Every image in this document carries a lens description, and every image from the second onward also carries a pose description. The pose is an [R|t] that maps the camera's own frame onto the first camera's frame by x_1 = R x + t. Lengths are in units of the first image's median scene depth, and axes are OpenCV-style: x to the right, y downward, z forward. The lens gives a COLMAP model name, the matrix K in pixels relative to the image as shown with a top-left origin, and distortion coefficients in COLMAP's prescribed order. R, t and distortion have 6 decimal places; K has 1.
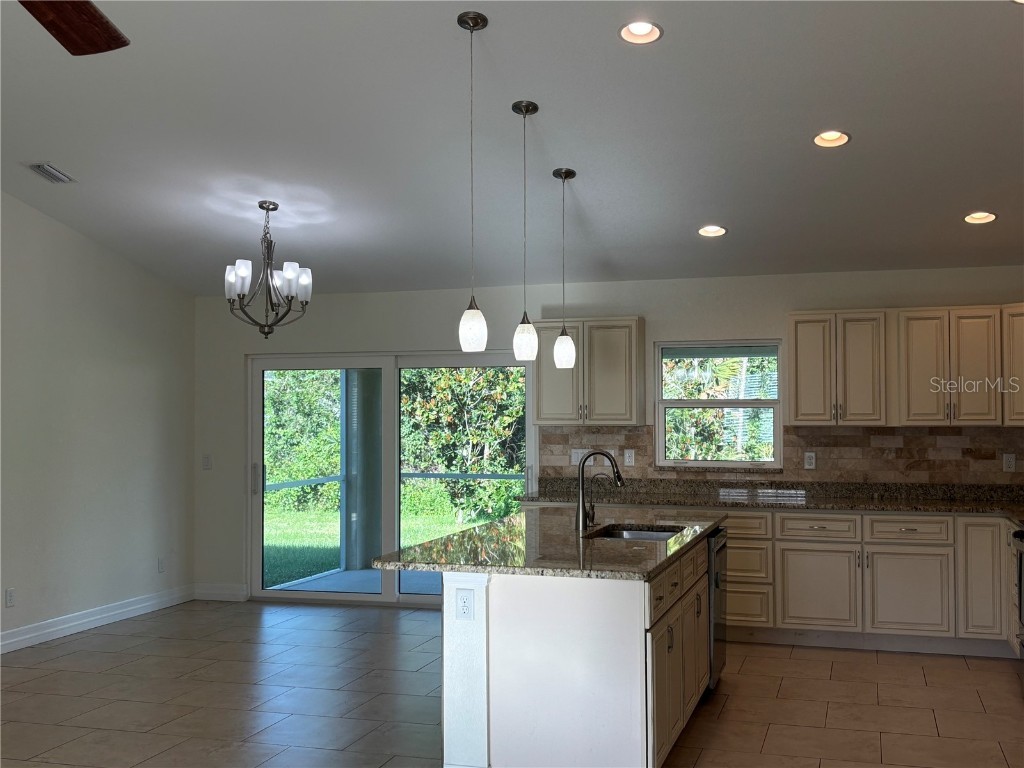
lens RADIAL K [[1145.7, 0, 507.7], [0, 1145.7, 384.8], [0, 0, 1]] dist [0.044955, 0.000000]
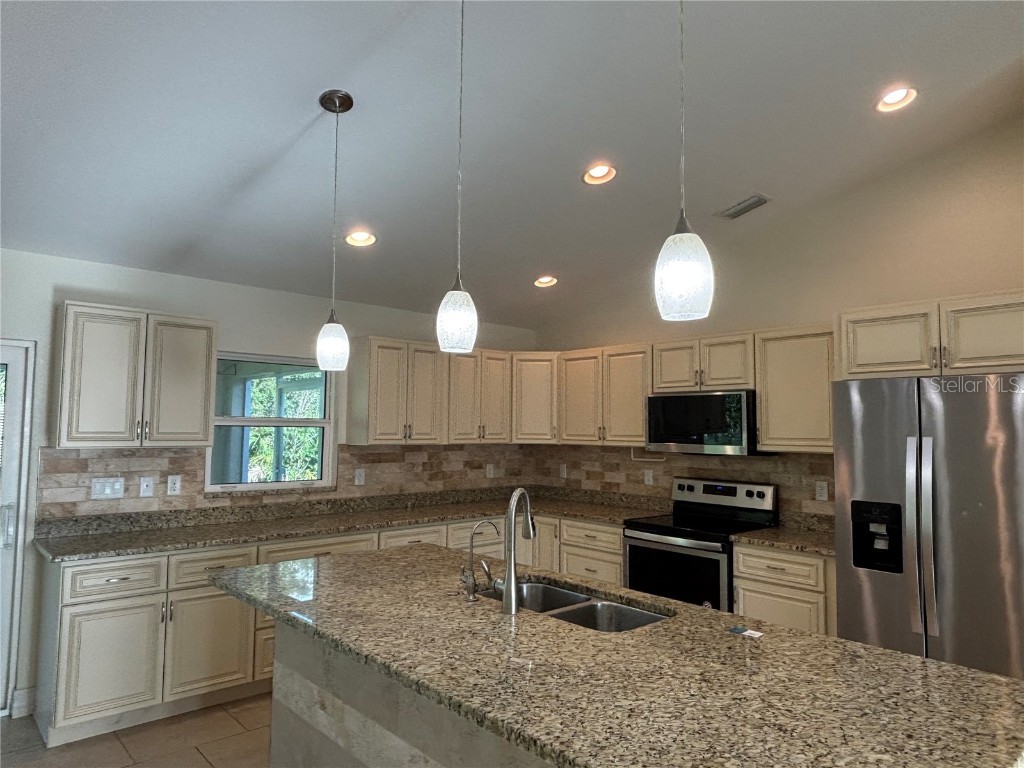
lens RADIAL K [[657.5, 0, 510.6], [0, 657.5, 383.9], [0, 0, 1]] dist [0.037322, -0.042654]
pose [[0.503959, 0.066582, 0.861157, -0.200885], [-0.030971, 0.997776, -0.059020, 0.011335], [-0.863172, 0.003073, 0.504901, 0.571712]]
